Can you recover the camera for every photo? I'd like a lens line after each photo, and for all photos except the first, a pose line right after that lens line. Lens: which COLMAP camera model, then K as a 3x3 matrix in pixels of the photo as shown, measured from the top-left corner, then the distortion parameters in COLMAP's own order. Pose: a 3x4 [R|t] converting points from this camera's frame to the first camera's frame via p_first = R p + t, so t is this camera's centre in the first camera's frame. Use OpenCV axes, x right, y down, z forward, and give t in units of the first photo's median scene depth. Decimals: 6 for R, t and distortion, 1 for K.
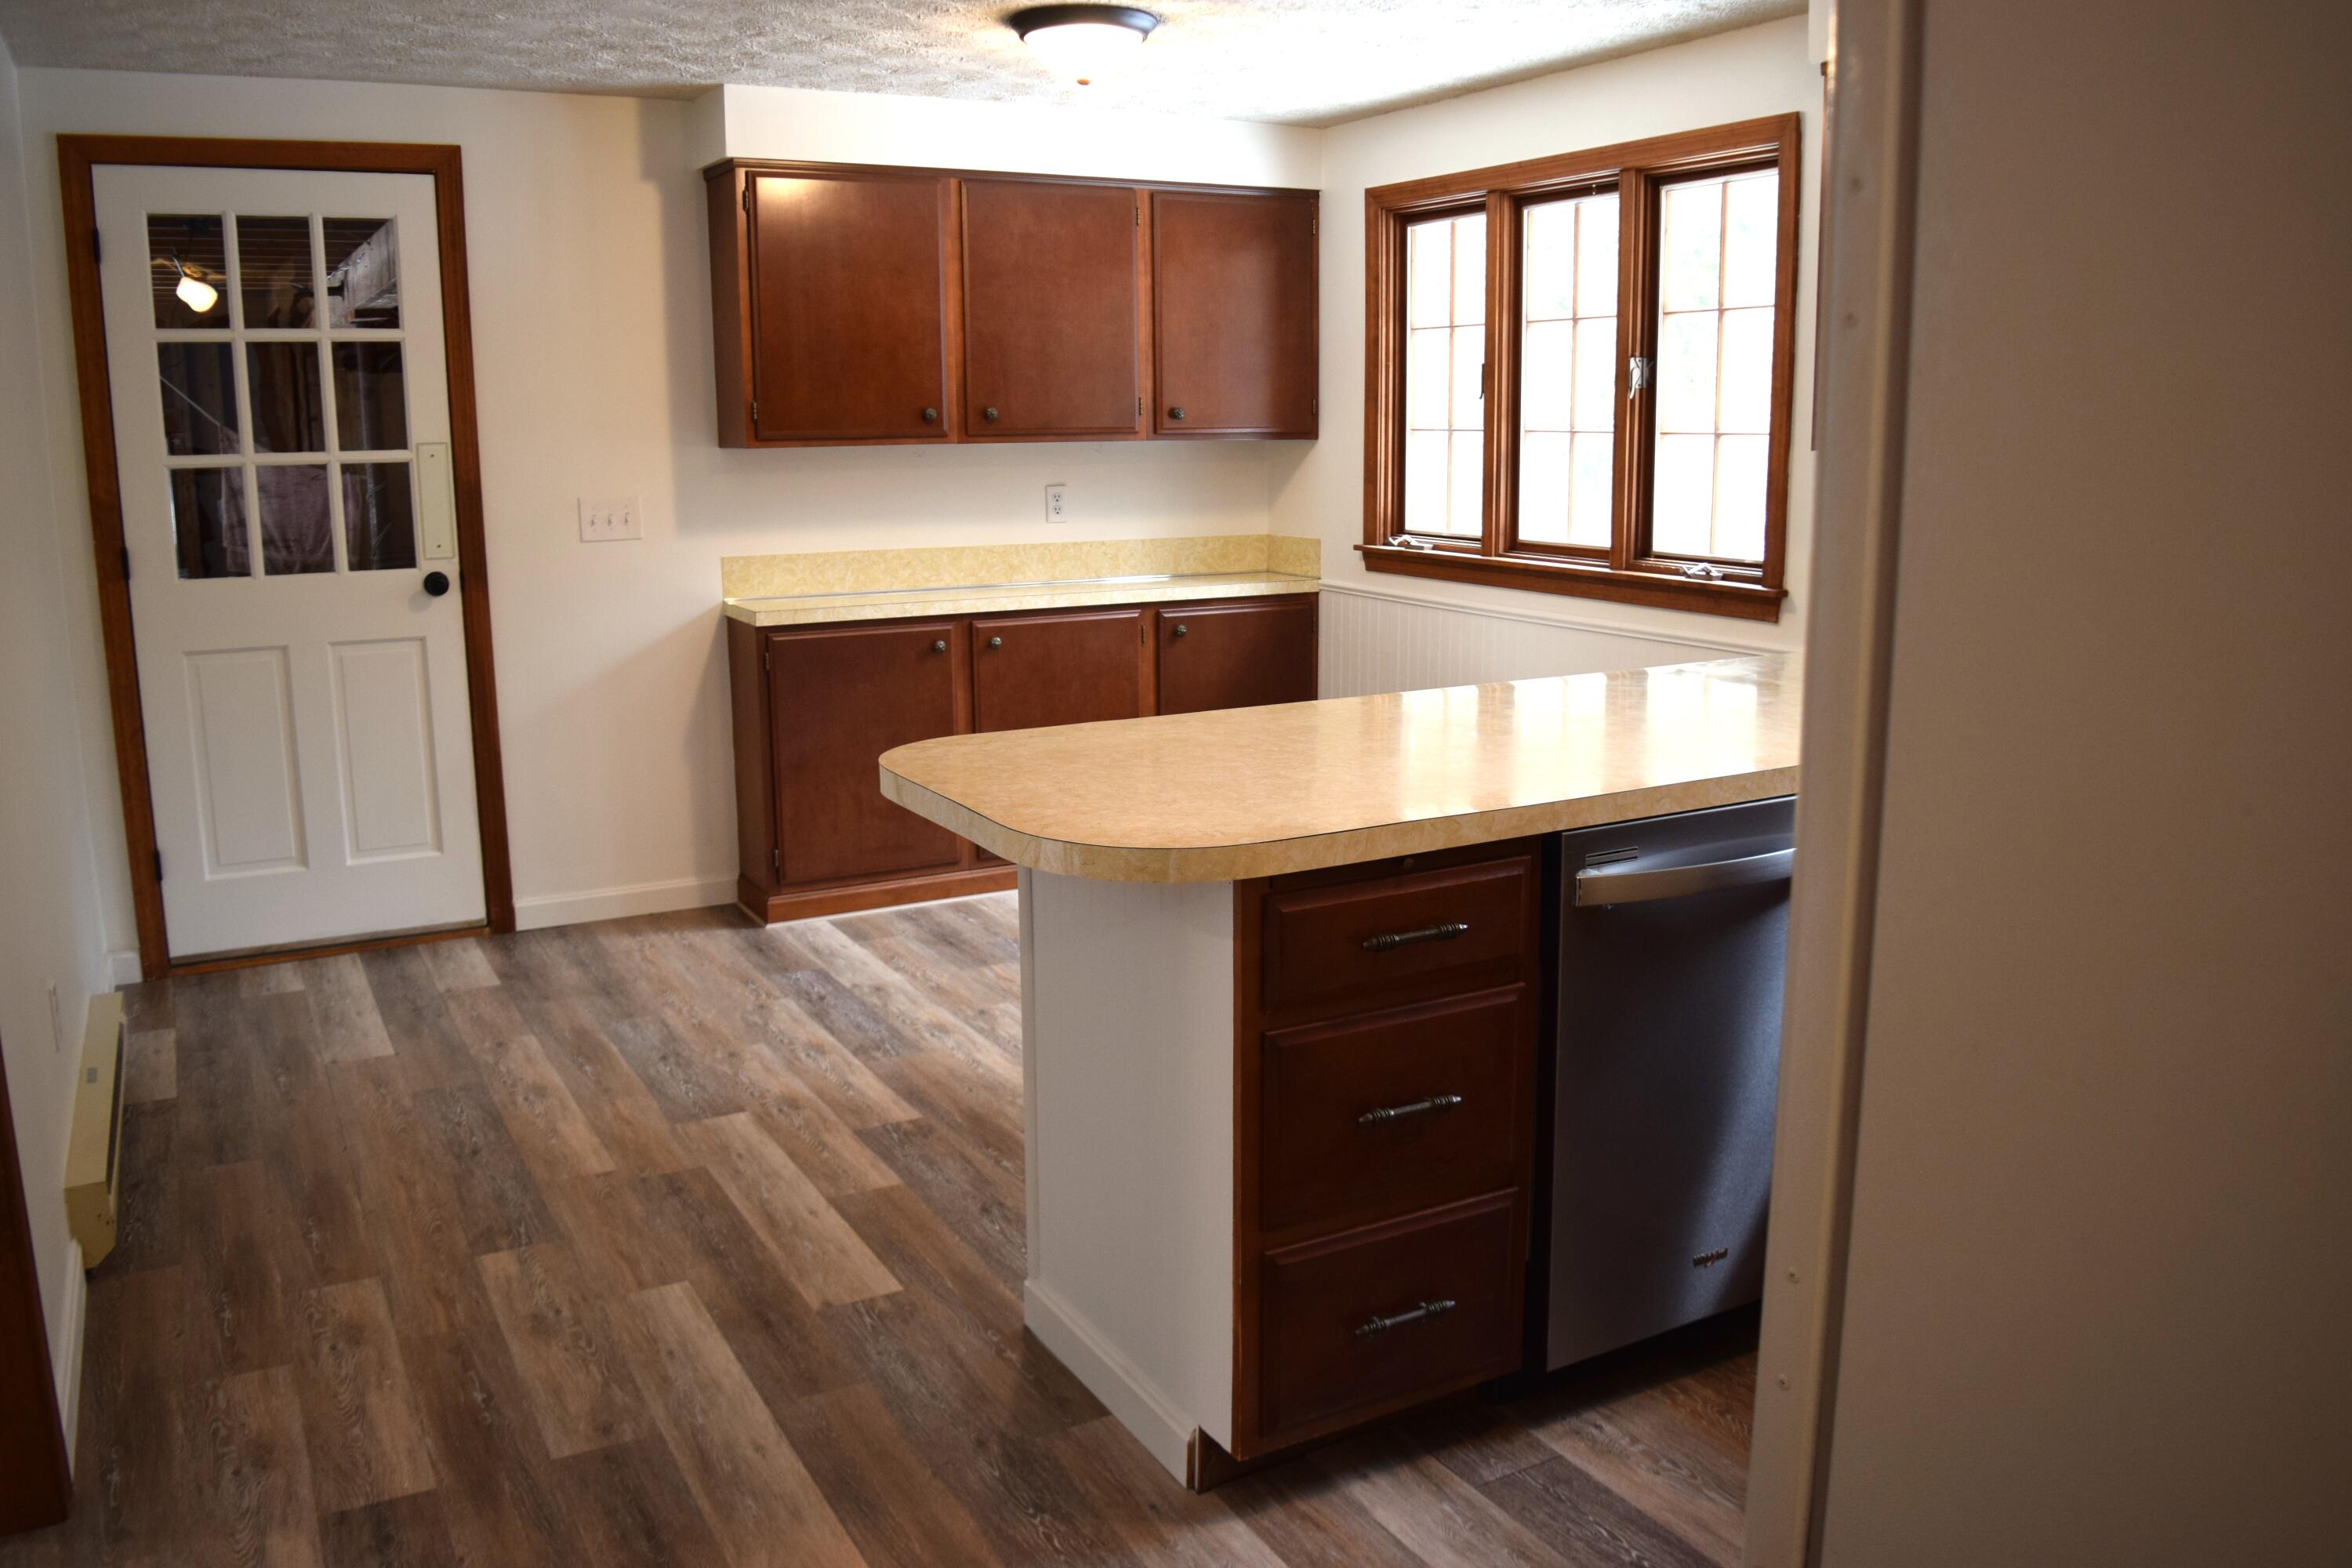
lens RADIAL K [[1836.9, 0, 1203.4], [0, 1836.9, 765.9], [0, 0, 1]] dist [-0.101865, 0.028251]
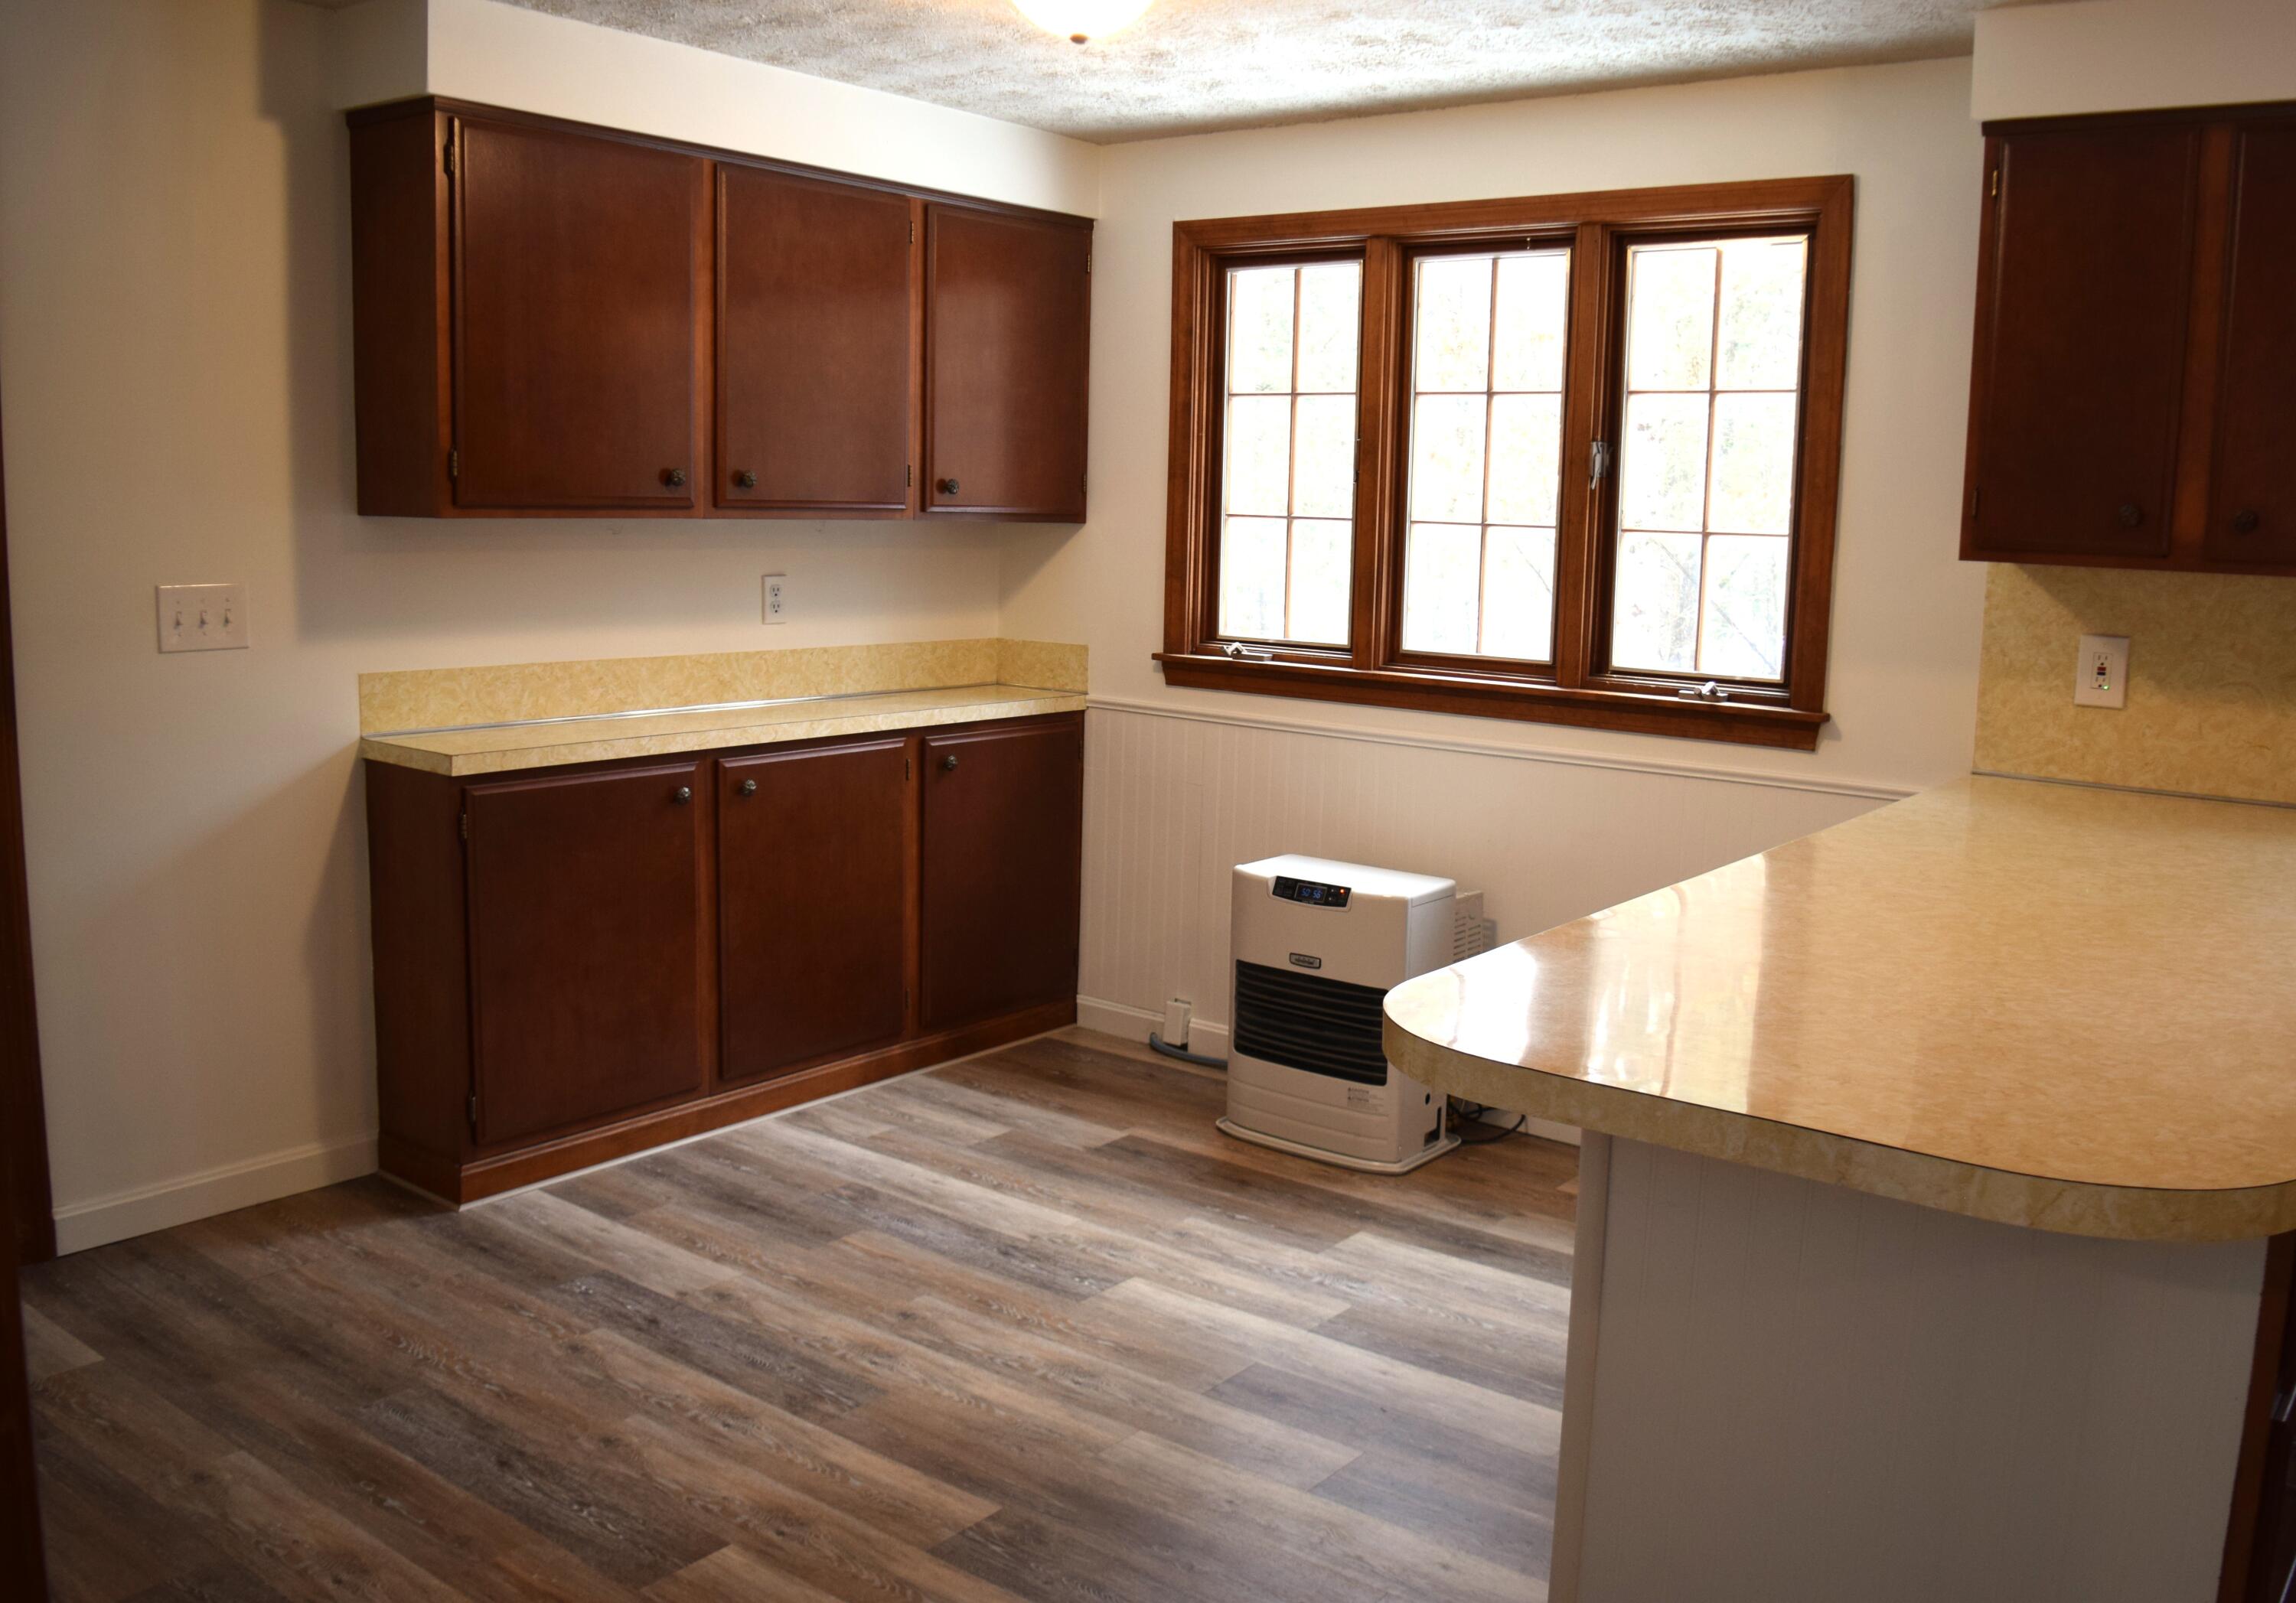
lens RADIAL K [[1936.3, 0, 1230.0], [0, 1936.3, 774.5], [0, 0, 1]] dist [-0.086850, 0.006088]
pose [[0.913794, -0.024981, 0.405410, -0.260597], [0.042664, 0.998489, -0.034637, -0.038539], [-0.403932, 0.048947, 0.913479, 0.218542]]
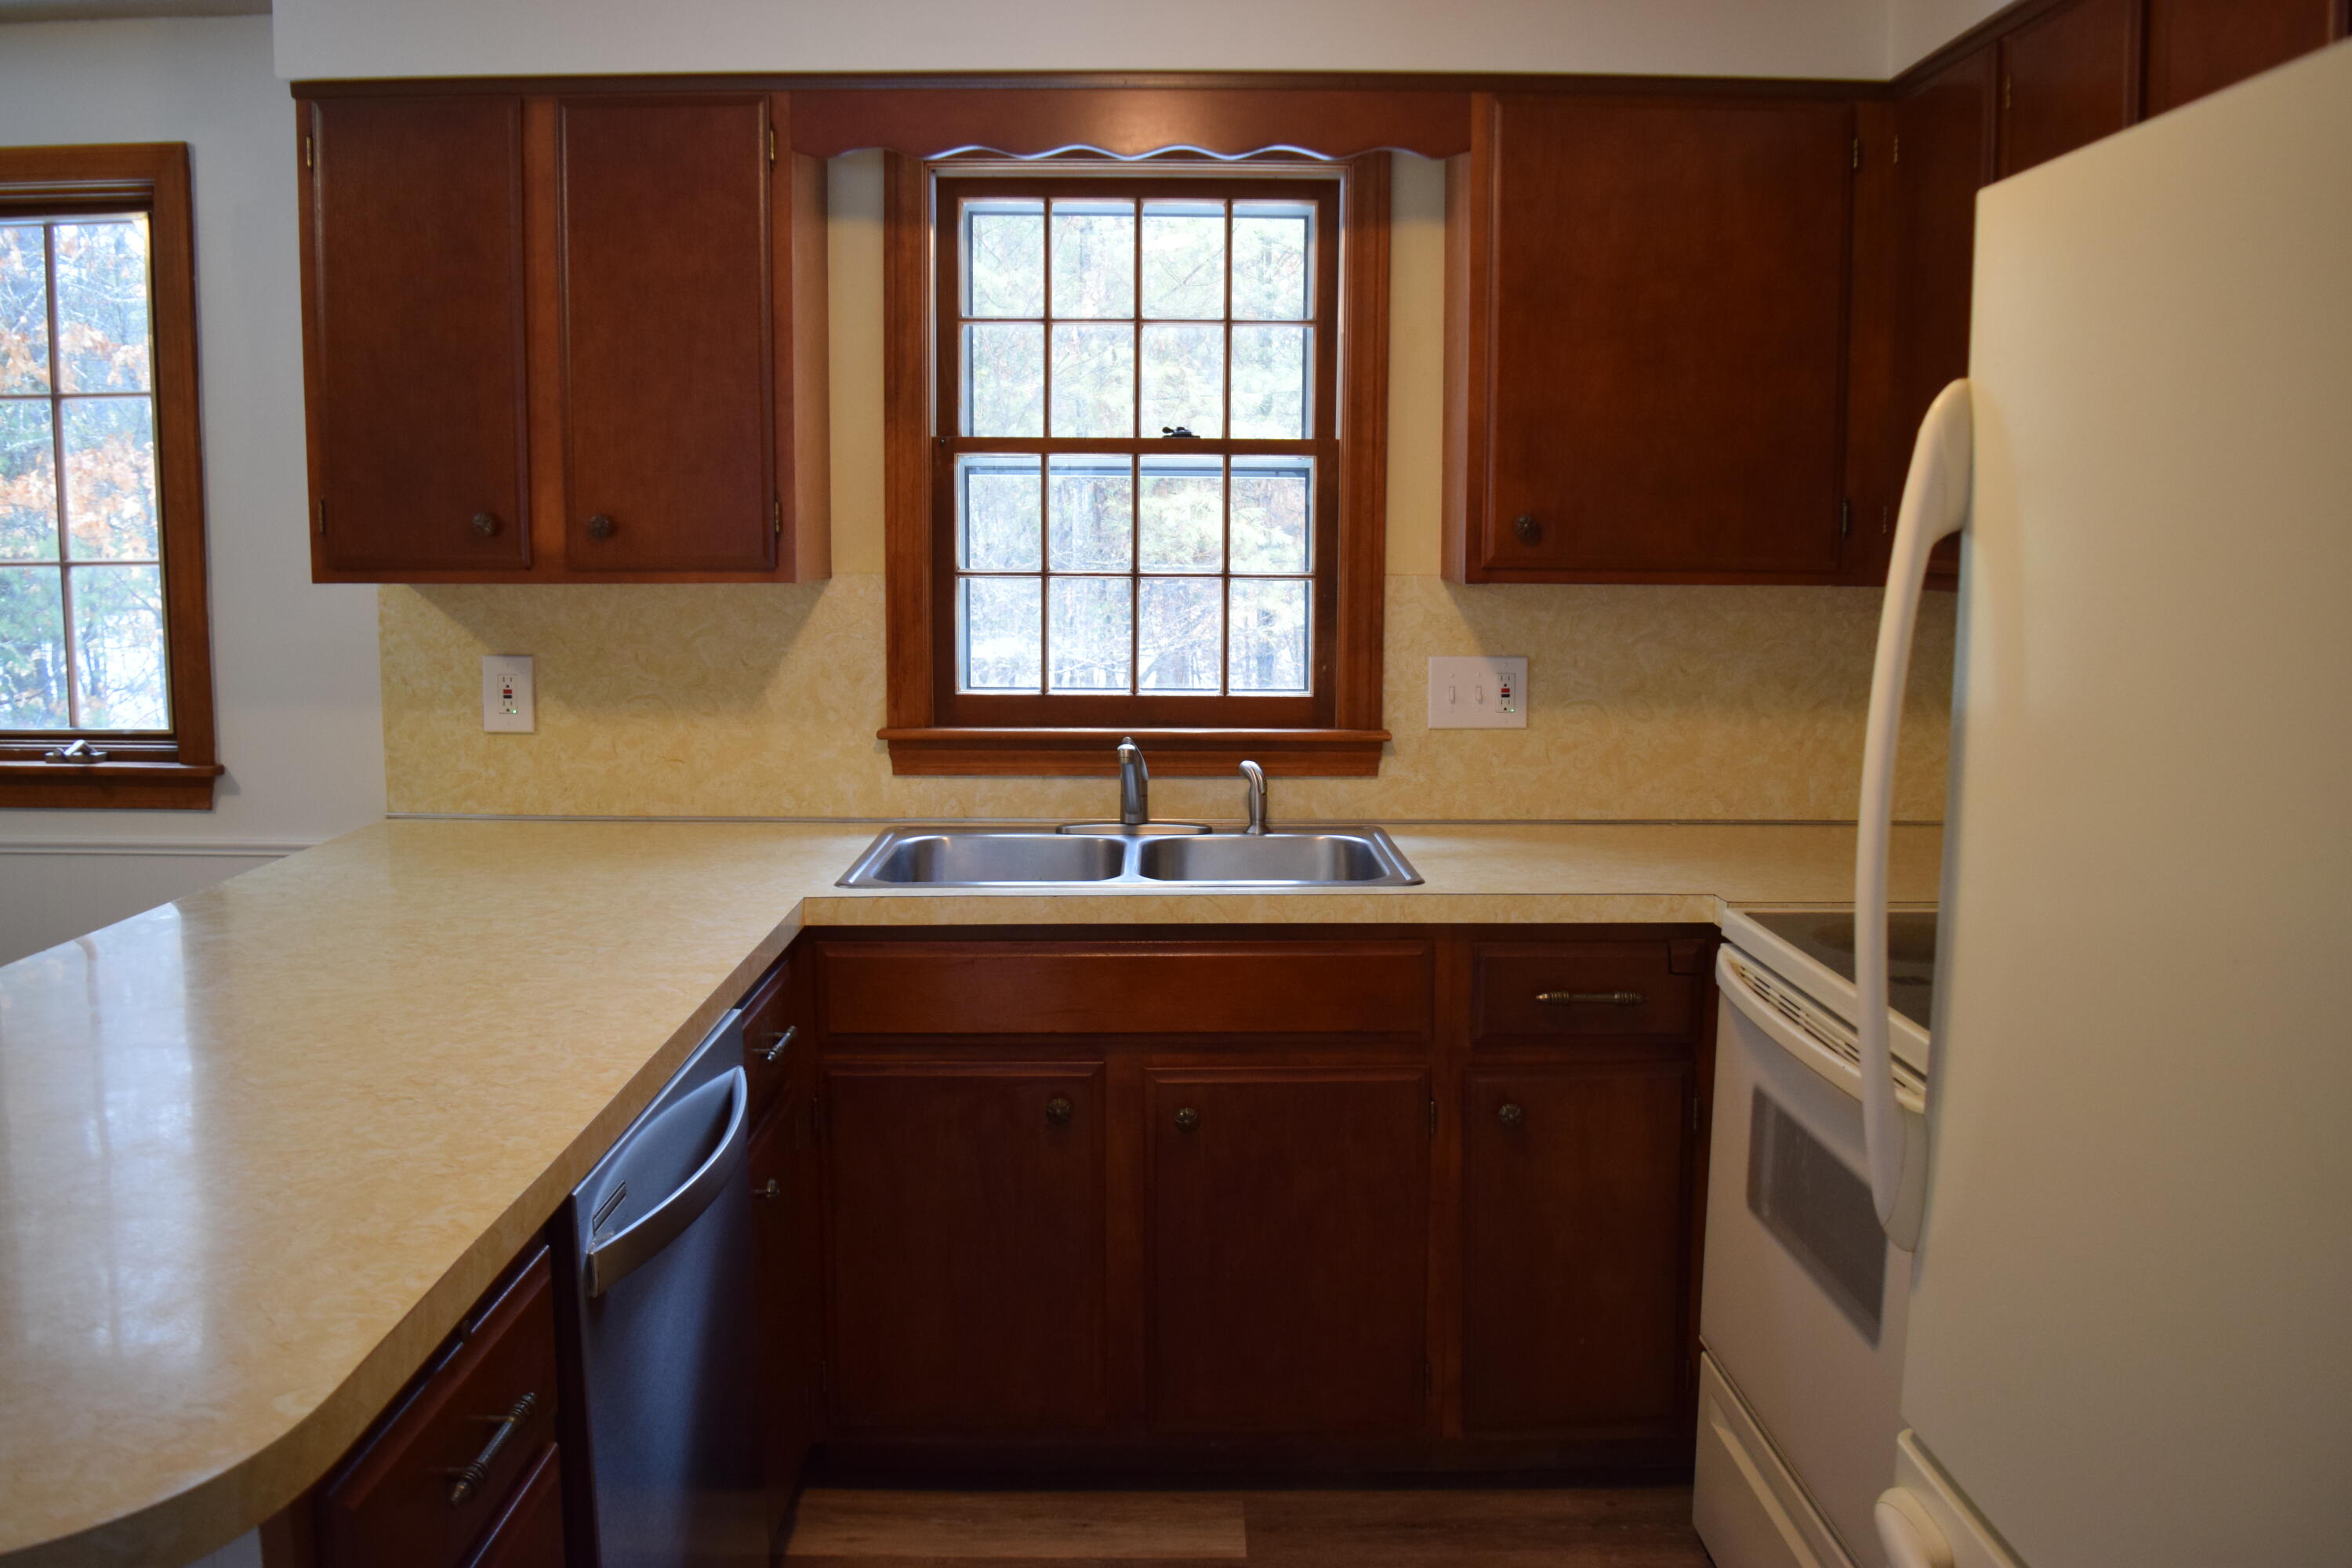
lens RADIAL K [[1836.9, 0, 1203.4], [0, 1836.9, 765.9], [0, 0, 1]] dist [-0.101865, 0.028251]
pose [[0.483139, -0.100582, 0.869747, -0.106786], [0.154259, 0.987619, 0.028523, -0.044104], [-0.861847, 0.120386, 0.492673, 0.223824]]
